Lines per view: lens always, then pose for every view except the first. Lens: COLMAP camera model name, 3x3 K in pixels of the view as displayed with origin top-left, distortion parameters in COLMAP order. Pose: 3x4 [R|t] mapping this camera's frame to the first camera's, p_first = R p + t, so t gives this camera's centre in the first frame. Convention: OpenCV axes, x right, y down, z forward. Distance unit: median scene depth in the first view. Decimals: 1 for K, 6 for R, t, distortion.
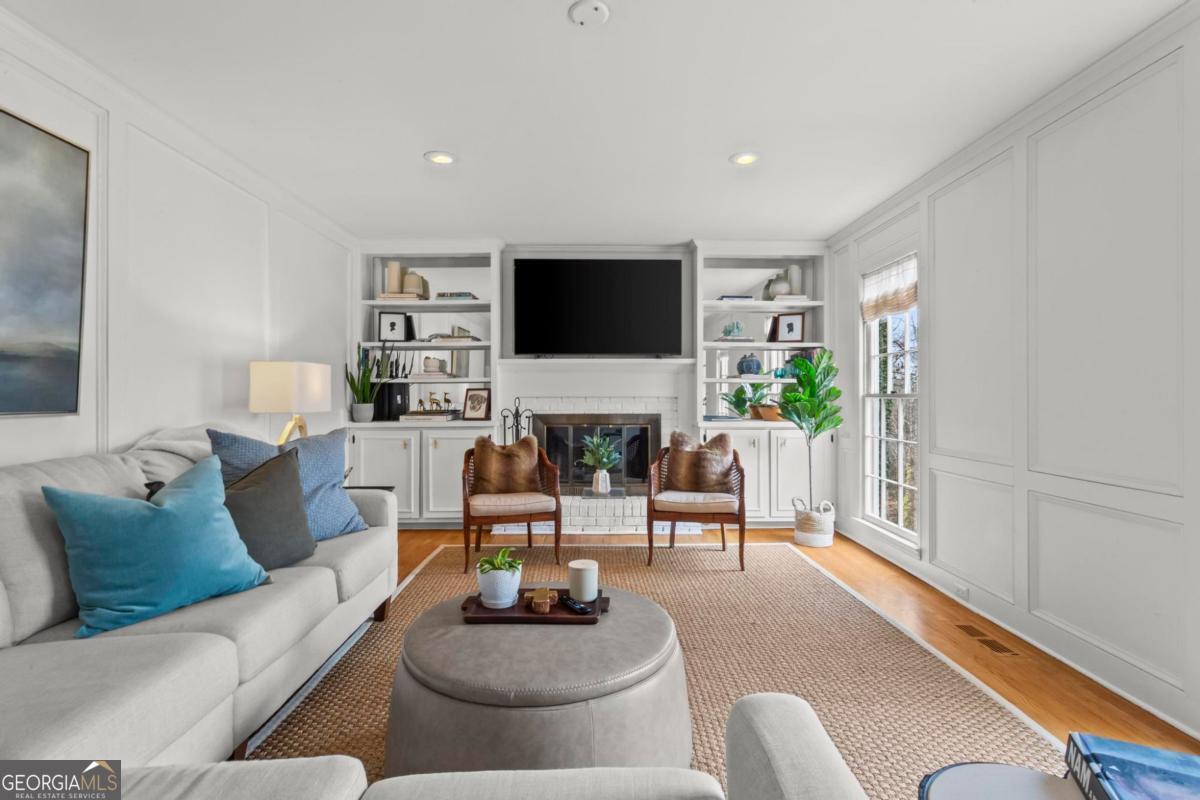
lens RADIAL K [[577.1, 0, 589.7], [0, 577.1, 393.9], [0, 0, 1]] dist [0.002585, 0.001019]
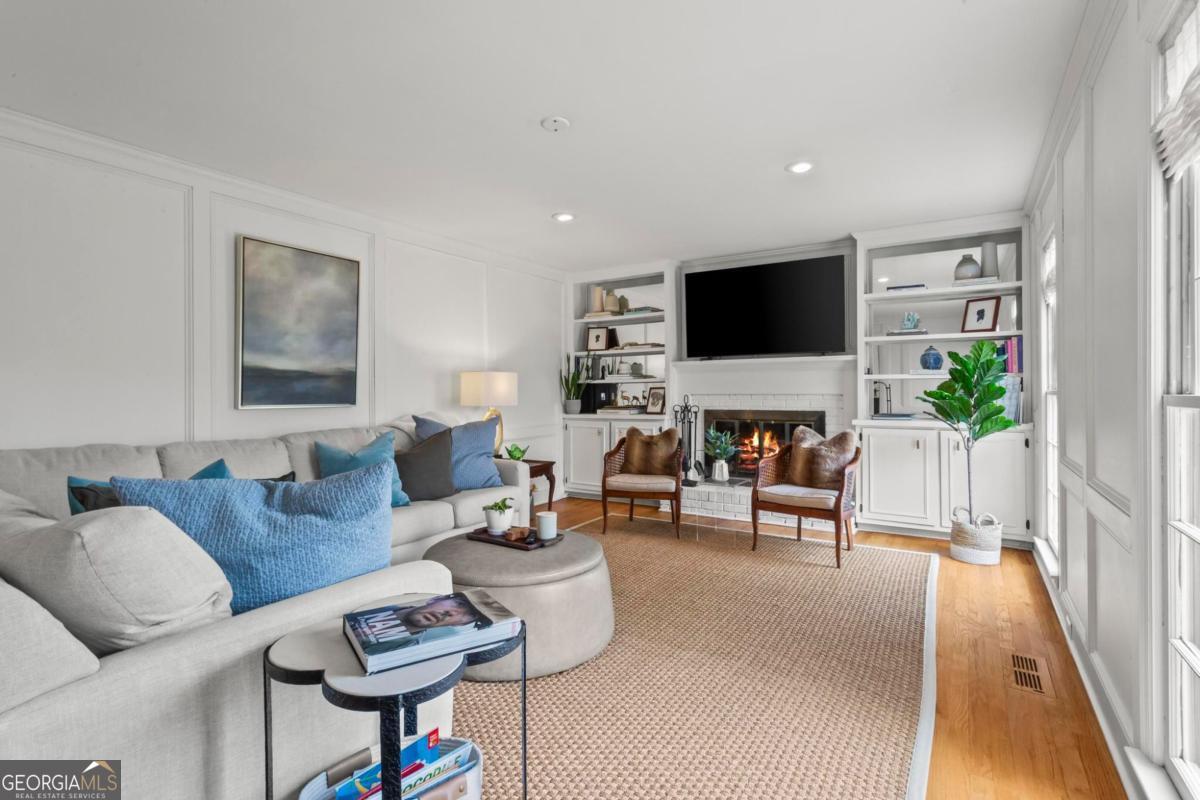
lens RADIAL K [[570.4, 0, 595.2], [0, 570.4, 392.0], [0, 0, 1]] dist [-0.000886, 0.000187]
pose [[0.835649, -0.003353, -0.549253, 0.374203], [0.006069, 0.999977, 0.003128, -0.004445], [0.549230, -0.005947, 0.835650, -0.048005]]
